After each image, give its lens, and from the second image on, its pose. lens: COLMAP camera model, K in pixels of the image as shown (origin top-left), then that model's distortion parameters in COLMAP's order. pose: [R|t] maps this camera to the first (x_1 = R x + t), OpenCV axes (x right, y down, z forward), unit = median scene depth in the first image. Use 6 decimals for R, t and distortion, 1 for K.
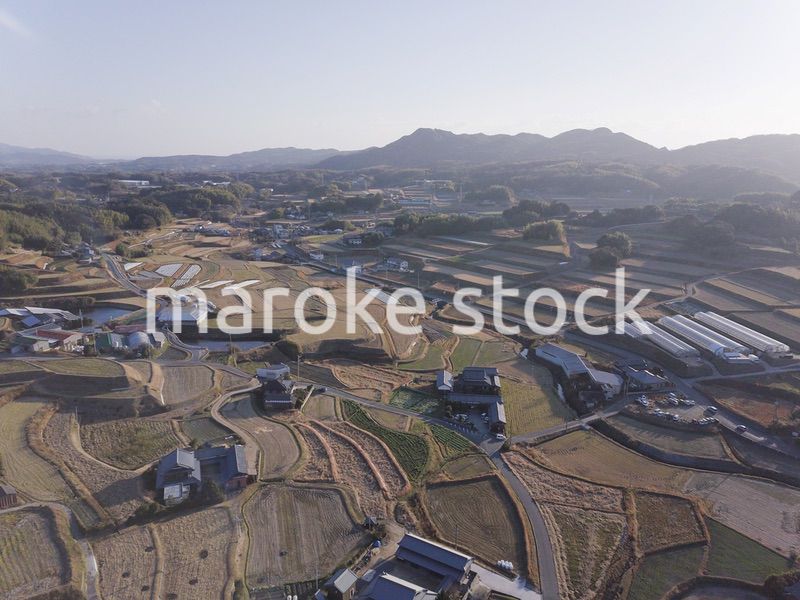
lens RADIAL K [[607.2, 0, 400.0], [0, 607.2, 300.0], [0, 0, 1]] dist [0.002021, -0.001832]
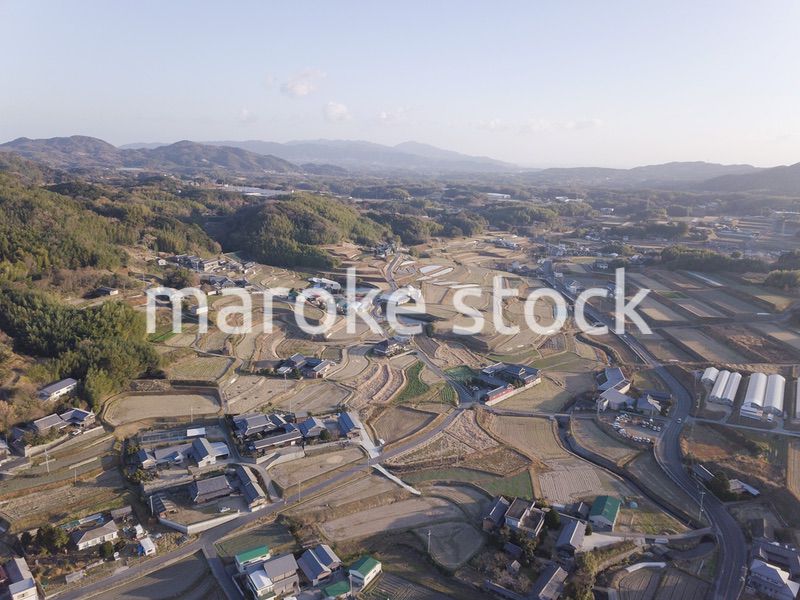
lens RADIAL K [[607.2, 0, 400.0], [0, 607.2, 300.0], [0, 0, 1]] dist [0.002021, -0.001832]
pose [[0.787340, 0.158664, -0.595752, 0.371974], [-0.165935, 0.985195, 0.043085, -0.024993], [0.593768, 0.064934, 0.802012, -0.146757]]
